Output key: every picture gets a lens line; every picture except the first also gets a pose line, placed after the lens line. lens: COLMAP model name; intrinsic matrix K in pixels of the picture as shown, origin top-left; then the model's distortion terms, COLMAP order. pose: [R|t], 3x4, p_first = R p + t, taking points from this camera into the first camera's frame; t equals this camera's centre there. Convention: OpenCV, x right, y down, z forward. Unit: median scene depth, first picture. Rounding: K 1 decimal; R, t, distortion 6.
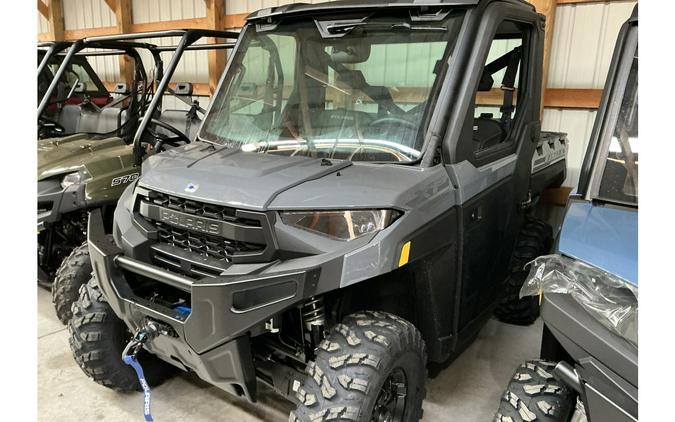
lens RADIAL K [[500.5, 0, 338.1], [0, 500.5, 211.1], [0, 0, 1]] dist [0.007716, -0.008260]
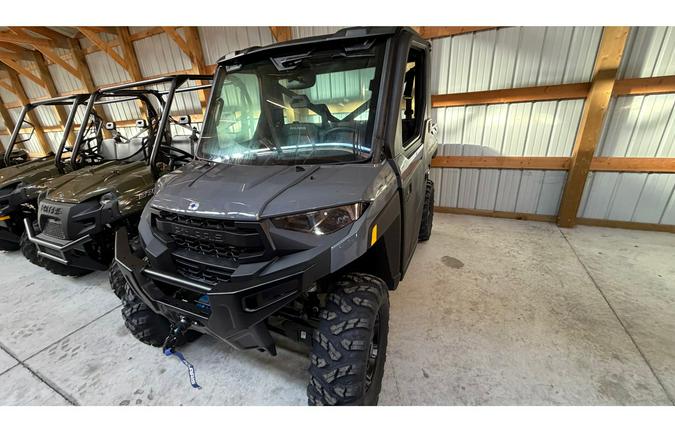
lens RADIAL K [[267.4, 0, 335.1], [0, 267.4, 208.7], [0, 0, 1]] dist [-0.011439, 0.000415]
pose [[0.979083, -0.150565, 0.136842, -0.039488], [0.131703, 0.981665, 0.137800, -0.071157], [-0.155081, -0.116895, 0.980961, 0.262990]]
